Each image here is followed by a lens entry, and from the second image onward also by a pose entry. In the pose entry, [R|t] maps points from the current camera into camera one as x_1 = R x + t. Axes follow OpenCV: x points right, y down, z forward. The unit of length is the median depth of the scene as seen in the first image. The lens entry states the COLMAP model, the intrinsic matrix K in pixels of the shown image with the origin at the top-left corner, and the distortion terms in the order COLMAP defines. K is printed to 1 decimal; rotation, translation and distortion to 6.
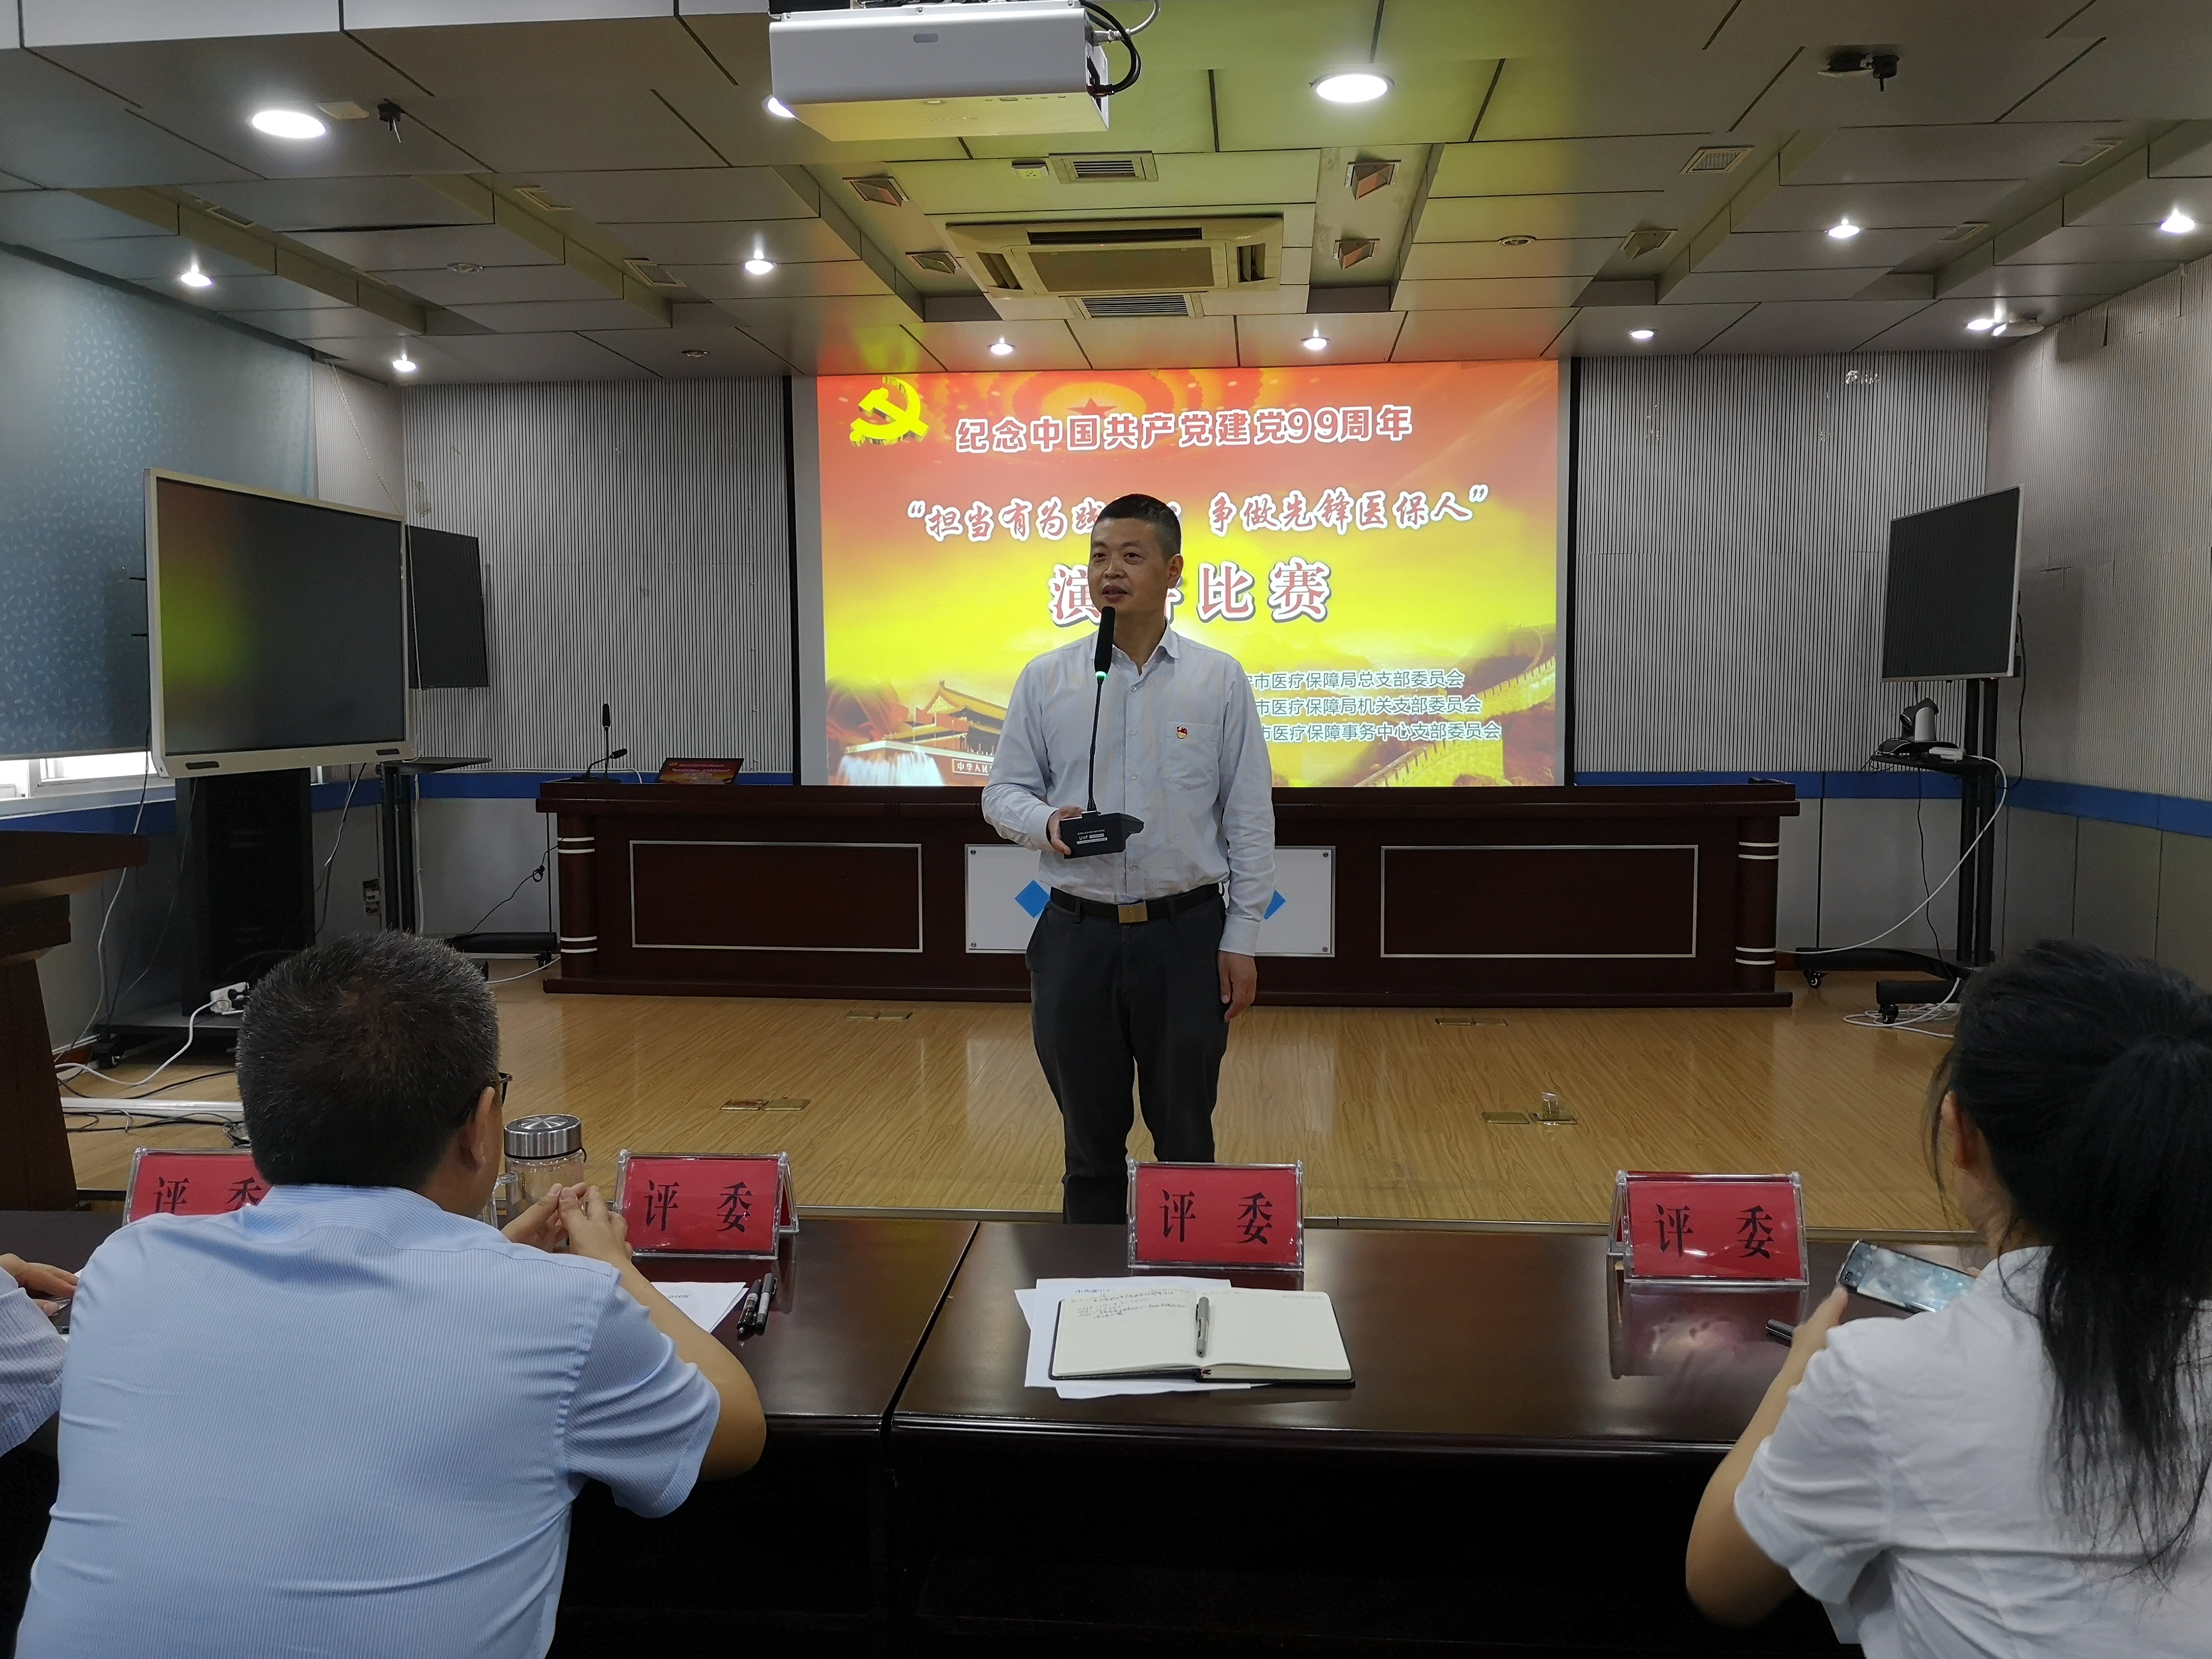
lens RADIAL K [[1831.2, 0, 1106.7], [0, 1831.2, 834.6], [0, 0, 1]] dist [0.007078, -0.012156]
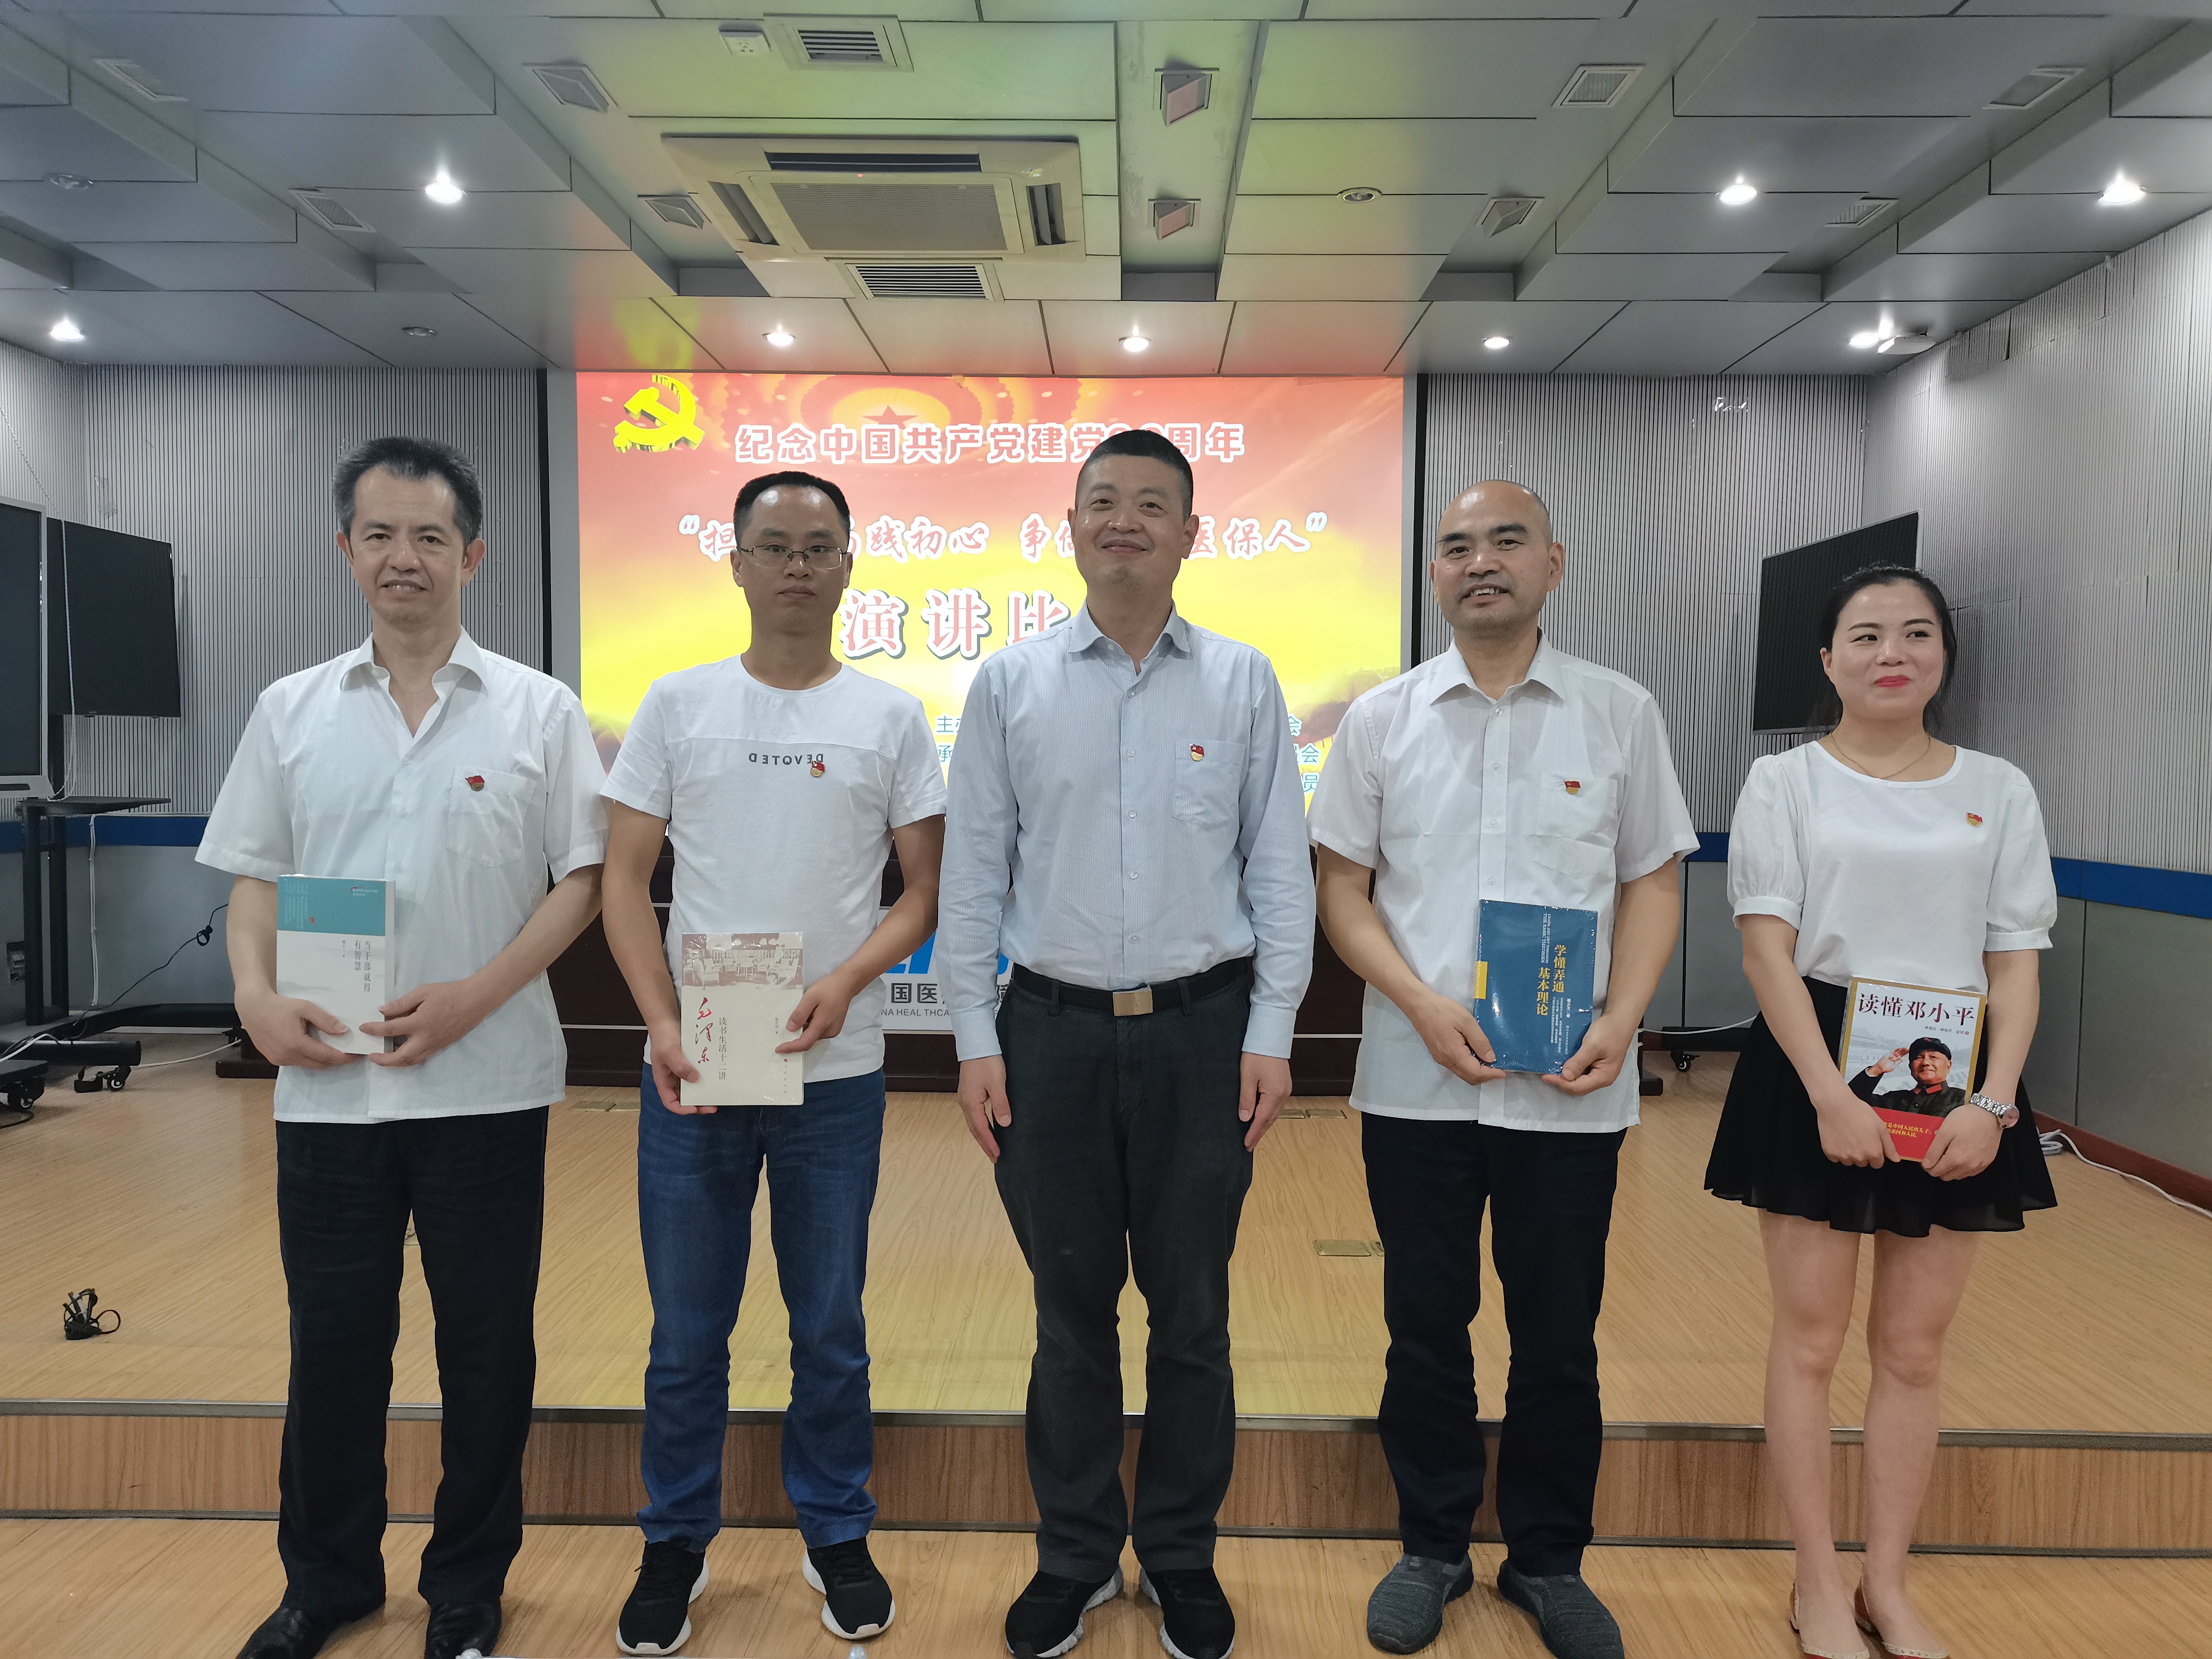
lens RADIAL K [[1668.8, 0, 1109.7], [0, 1668.8, 826.1], [0, 0, 1]] dist [0.024449, 0.010349]
pose [[0.997325, 0.011453, 0.072196, 0.045388], [-0.008503, 0.999122, -0.041030, -0.000556], [-0.072602, 0.040306, 0.996546, 0.200103]]
